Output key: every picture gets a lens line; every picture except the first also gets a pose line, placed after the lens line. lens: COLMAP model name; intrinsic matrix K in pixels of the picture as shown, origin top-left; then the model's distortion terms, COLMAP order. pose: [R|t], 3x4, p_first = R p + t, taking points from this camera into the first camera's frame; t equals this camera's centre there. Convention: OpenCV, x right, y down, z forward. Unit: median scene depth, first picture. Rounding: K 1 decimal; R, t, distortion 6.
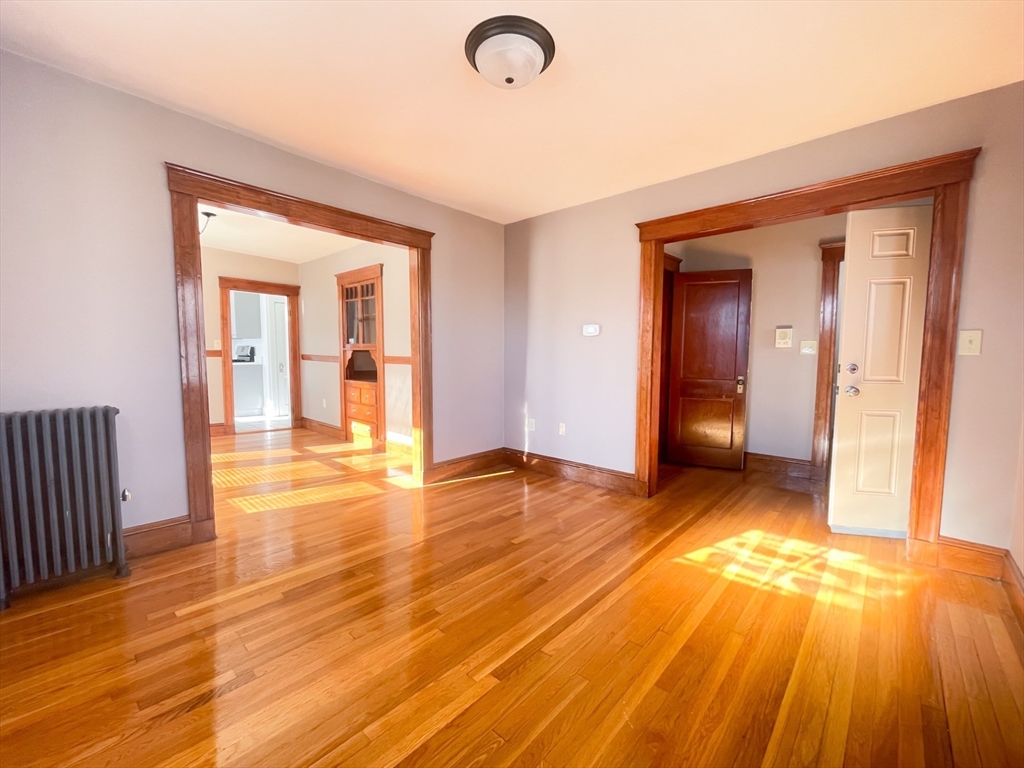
lens RADIAL K [[418.8, 0, 510.5], [0, 418.8, 382.5], [0, 0, 1]] dist [-0.011736, 0.000117]
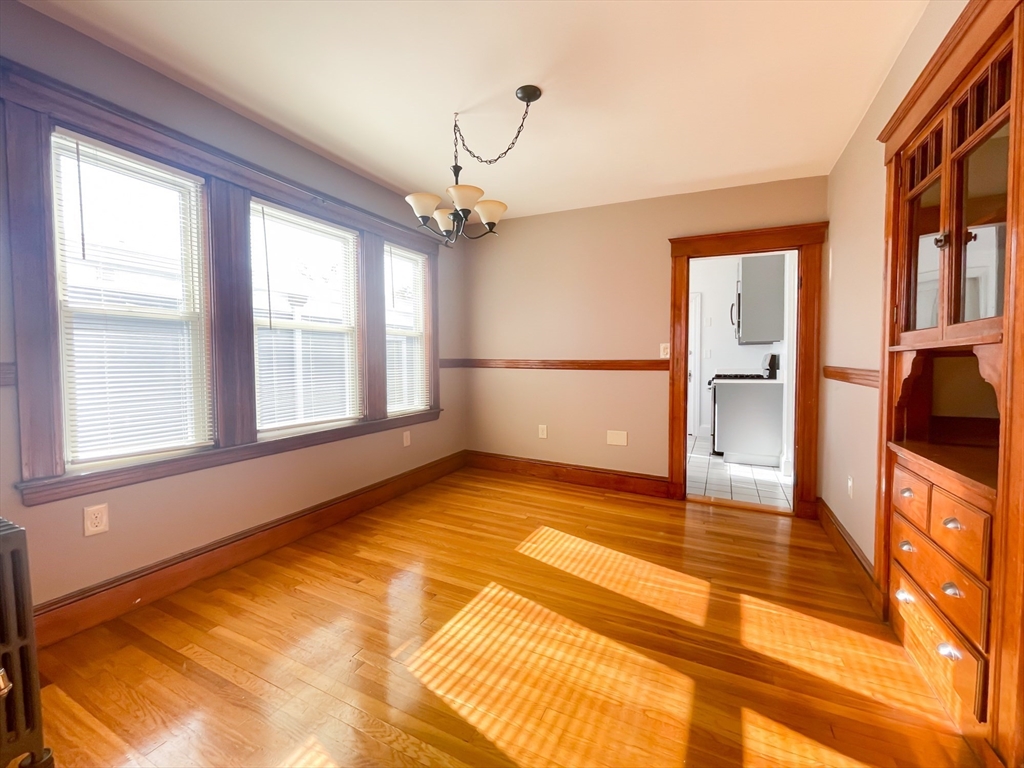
lens RADIAL K [[426.7, 0, 510.6], [0, 426.7, 383.3], [0, 0, 1]] dist [-0.003950, 0.000582]
pose [[0.272575, 0.032378, -0.961590, -0.158022], [-0.064873, 0.997778, 0.015208, -0.038523], [0.959945, 0.058236, 0.274070, 0.625938]]
